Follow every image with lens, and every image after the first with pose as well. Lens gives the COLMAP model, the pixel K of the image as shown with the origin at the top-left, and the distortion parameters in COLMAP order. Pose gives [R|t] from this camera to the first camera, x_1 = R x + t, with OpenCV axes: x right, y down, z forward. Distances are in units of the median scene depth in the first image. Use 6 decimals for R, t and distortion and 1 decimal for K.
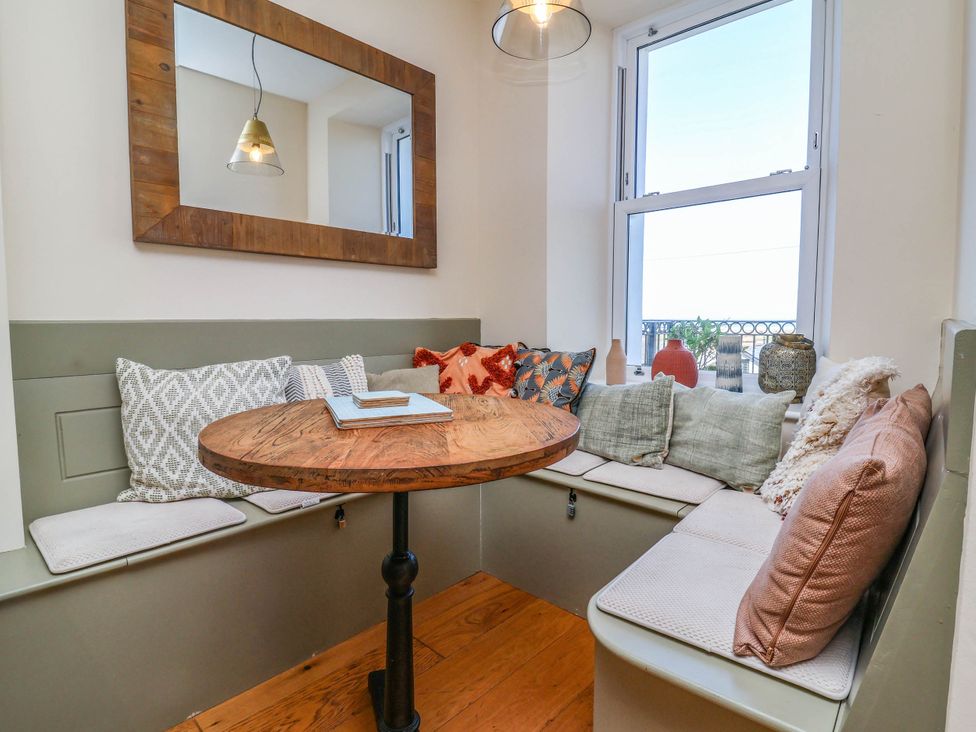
lens RADIAL K [[517.2, 0, 488.0], [0, 517.2, 366.0], [0, 0, 1]] dist [-0.028330, -0.012101]
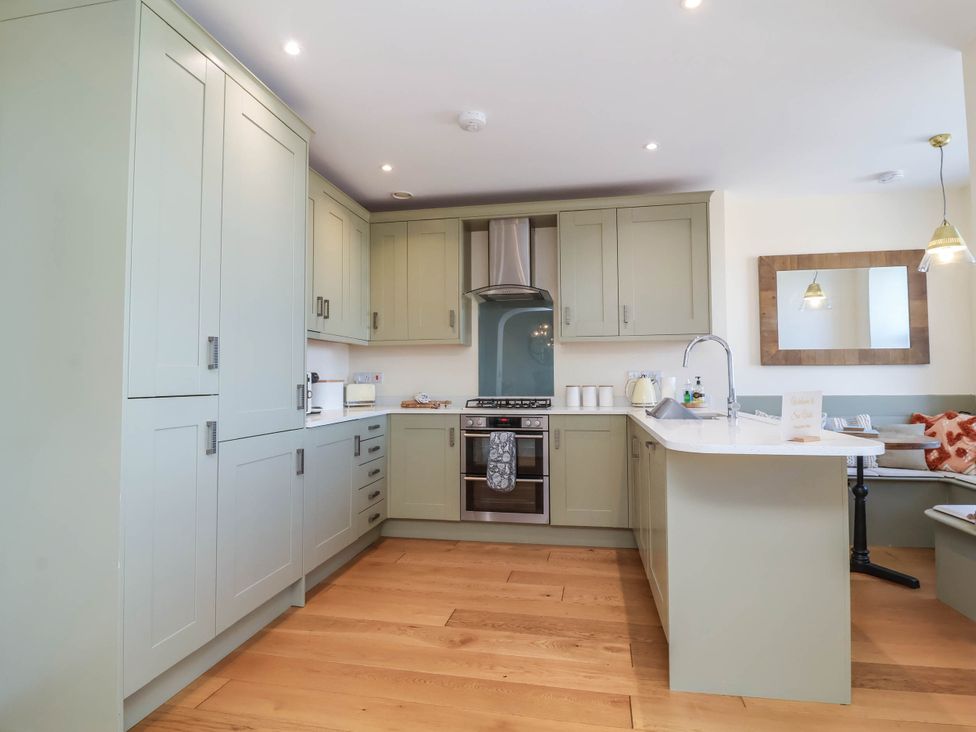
lens RADIAL K [[517.2, 0, 488.0], [0, 517.2, 366.0], [0, 0, 1]] dist [-0.028330, -0.012101]
pose [[0.537566, -0.026469, -0.842806, 0.544862], [-0.073648, 0.994214, -0.078199, 0.045754], [0.839999, 0.104108, 0.532506, -1.120091]]
